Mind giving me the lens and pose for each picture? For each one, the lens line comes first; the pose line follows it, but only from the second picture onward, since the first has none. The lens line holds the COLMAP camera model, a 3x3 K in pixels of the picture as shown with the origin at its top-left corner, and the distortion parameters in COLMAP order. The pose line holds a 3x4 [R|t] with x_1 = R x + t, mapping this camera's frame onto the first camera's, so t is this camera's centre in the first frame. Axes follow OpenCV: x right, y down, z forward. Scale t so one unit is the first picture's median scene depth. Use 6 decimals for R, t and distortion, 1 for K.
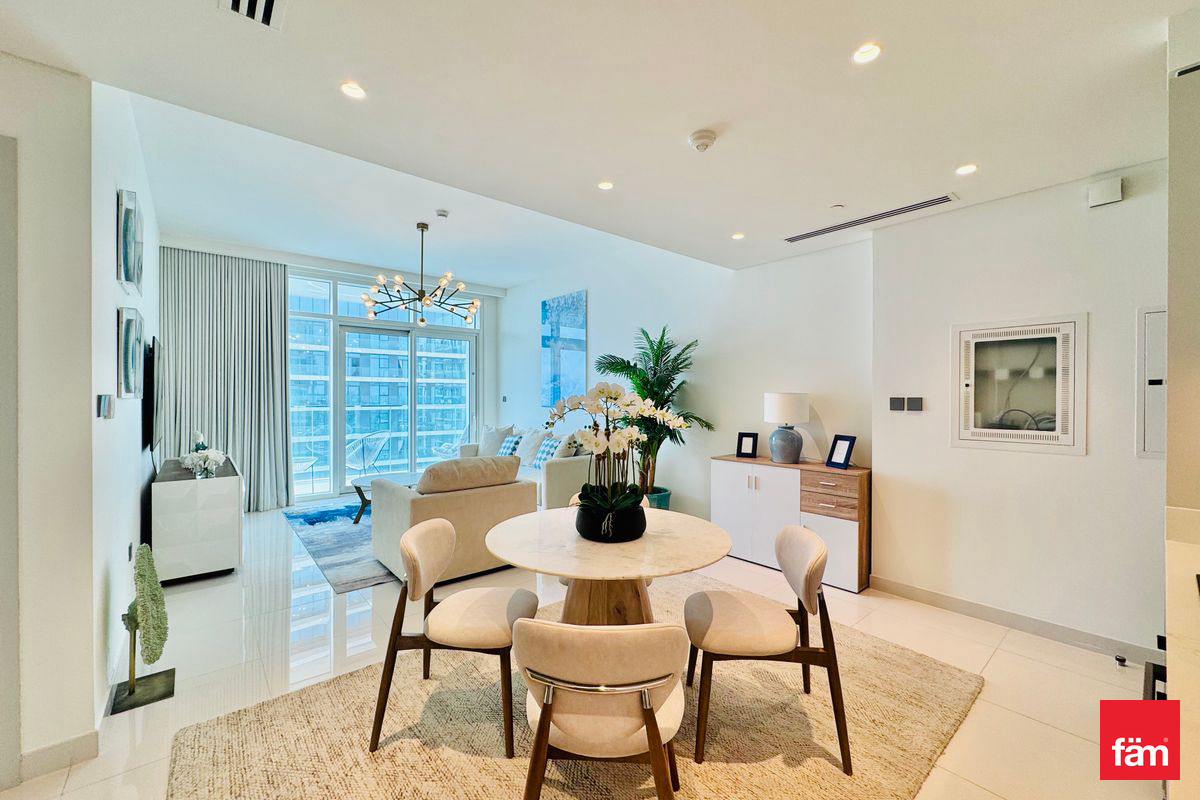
lens RADIAL K [[475.9, 0, 595.6], [0, 475.9, 400.3], [0, 0, 1]] dist [-0.002180, 0.000250]
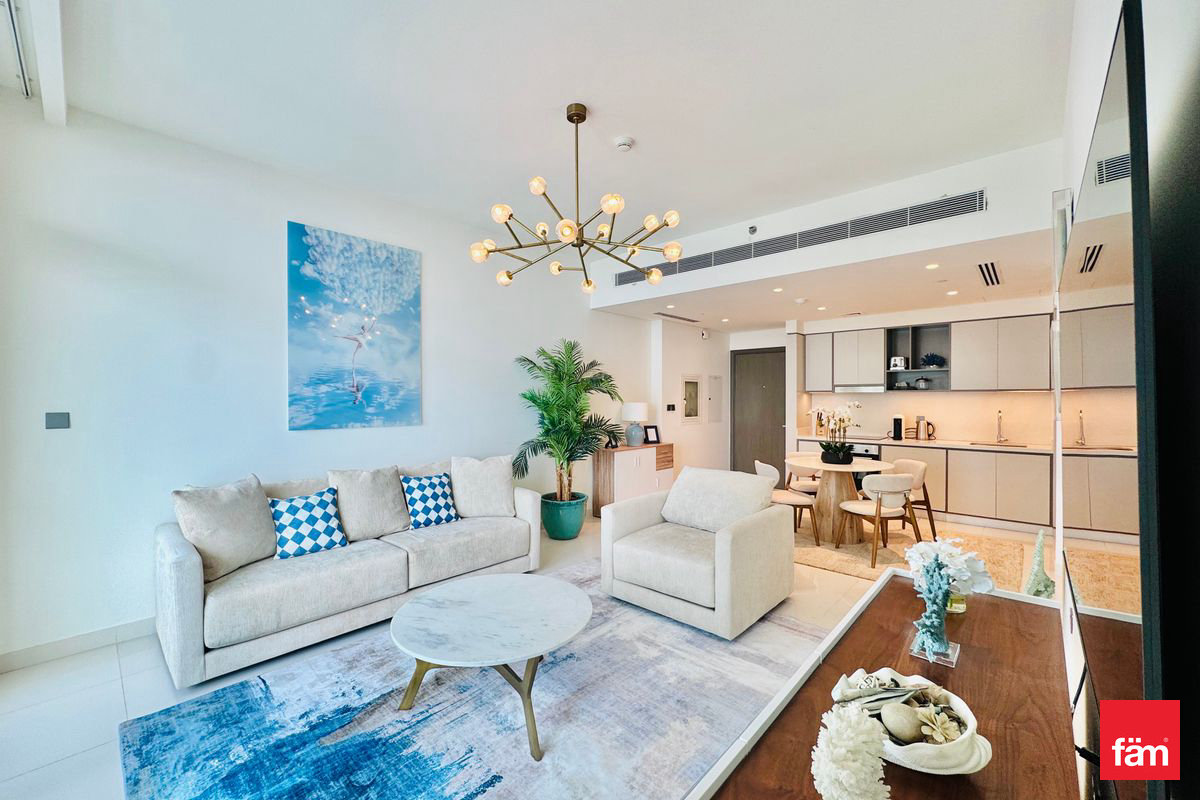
lens RADIAL K [[475.9, 0, 597.5], [0, 475.9, 398.1], [0, 0, 1]] dist [-0.002180, 0.000250]
pose [[-0.119262, 0.001334, 0.992862, -1.446303], [0.006809, 0.999977, -0.000525, -0.036431], [-0.992839, 0.006698, -0.119268, 1.621717]]
